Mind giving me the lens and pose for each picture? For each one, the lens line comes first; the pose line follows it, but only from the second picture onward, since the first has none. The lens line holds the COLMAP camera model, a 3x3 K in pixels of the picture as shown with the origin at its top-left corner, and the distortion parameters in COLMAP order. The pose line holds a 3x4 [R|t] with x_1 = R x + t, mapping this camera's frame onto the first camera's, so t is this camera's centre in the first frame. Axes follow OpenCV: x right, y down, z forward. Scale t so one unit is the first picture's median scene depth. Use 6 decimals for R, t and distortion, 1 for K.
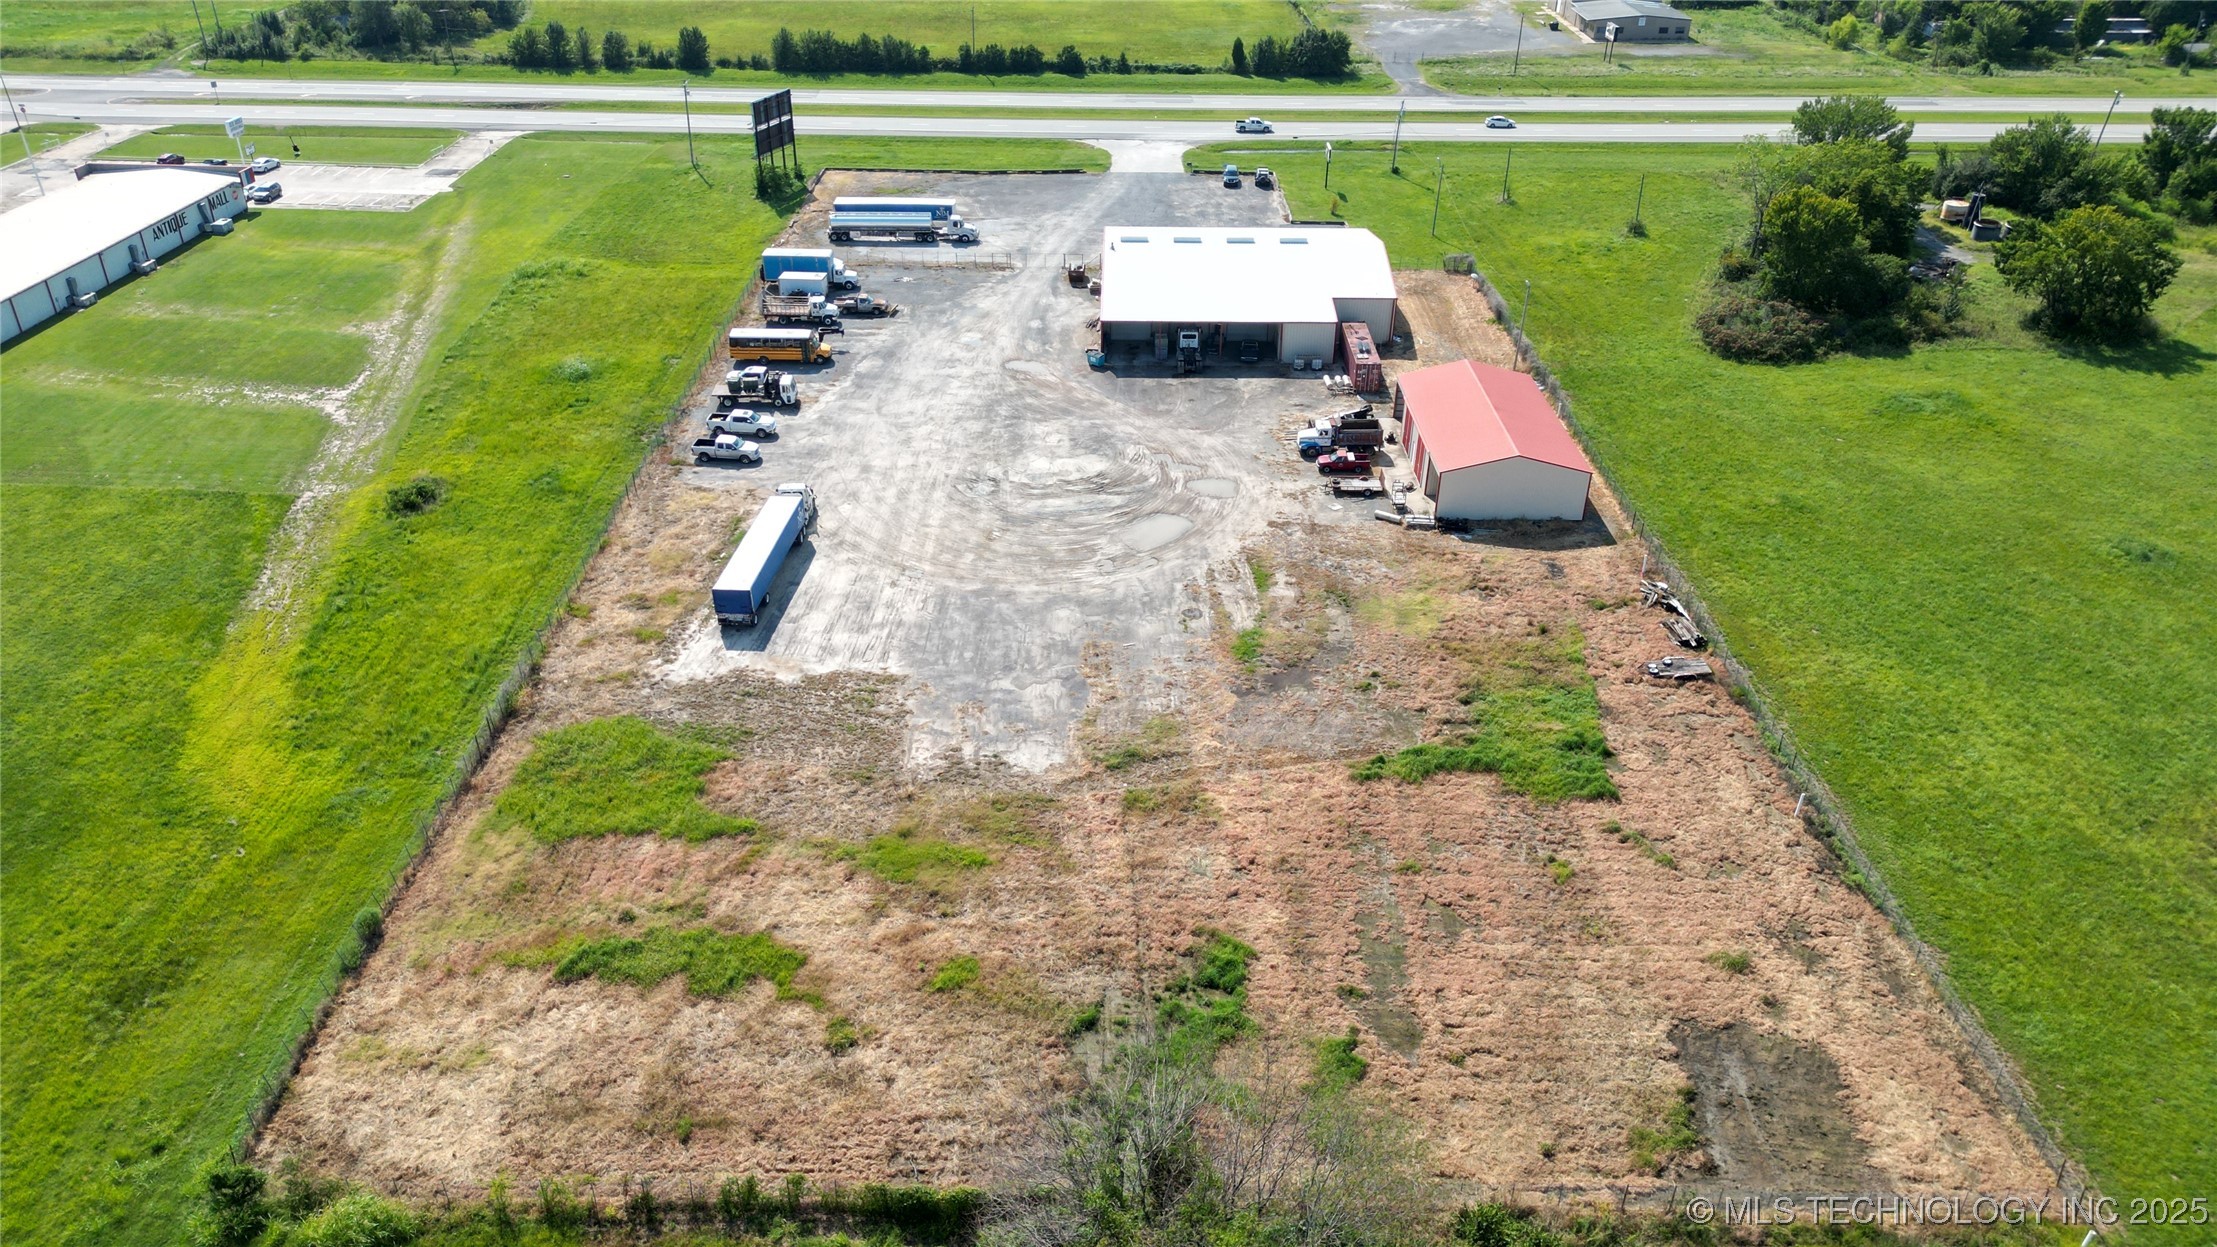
lens RADIAL K [[1550.3, 0, 1119.5], [0, 1550.3, 615.5], [0, 0, 1]] dist [0.084278, -0.087383]
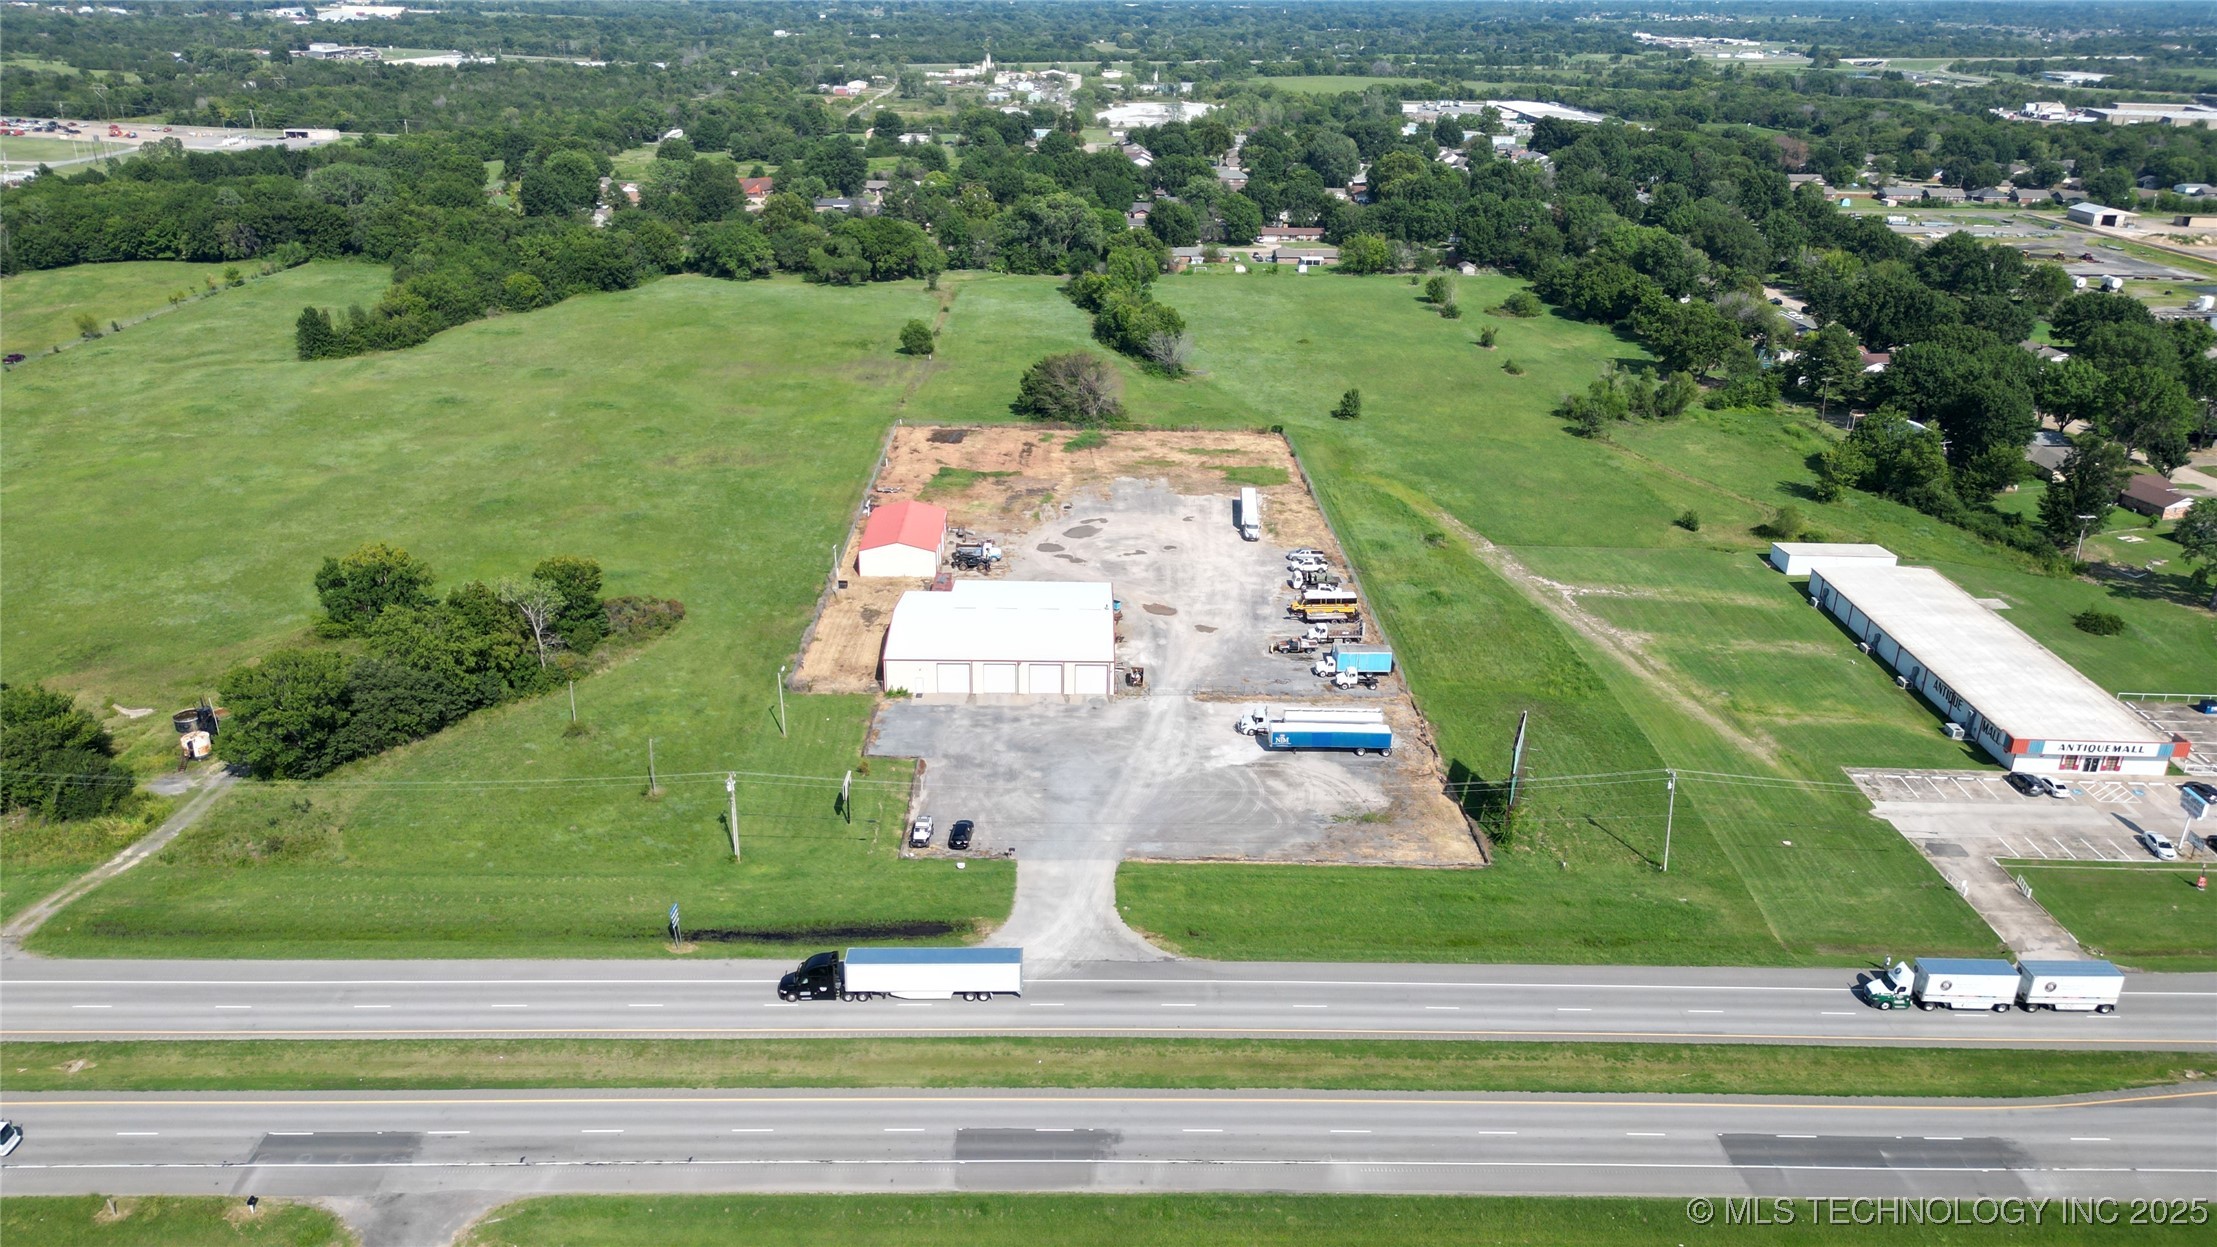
lens RADIAL K [[1550.3, 0, 1119.5], [0, 1550.3, 615.5], [0, 0, 1]] dist [0.084278, -0.087383]
pose [[-0.999491, -0.018995, -0.025618, 0.024912], [-0.031887, 0.608893, 0.792611, -1.841759], [0.000543, 0.793025, -0.609189, 2.629477]]
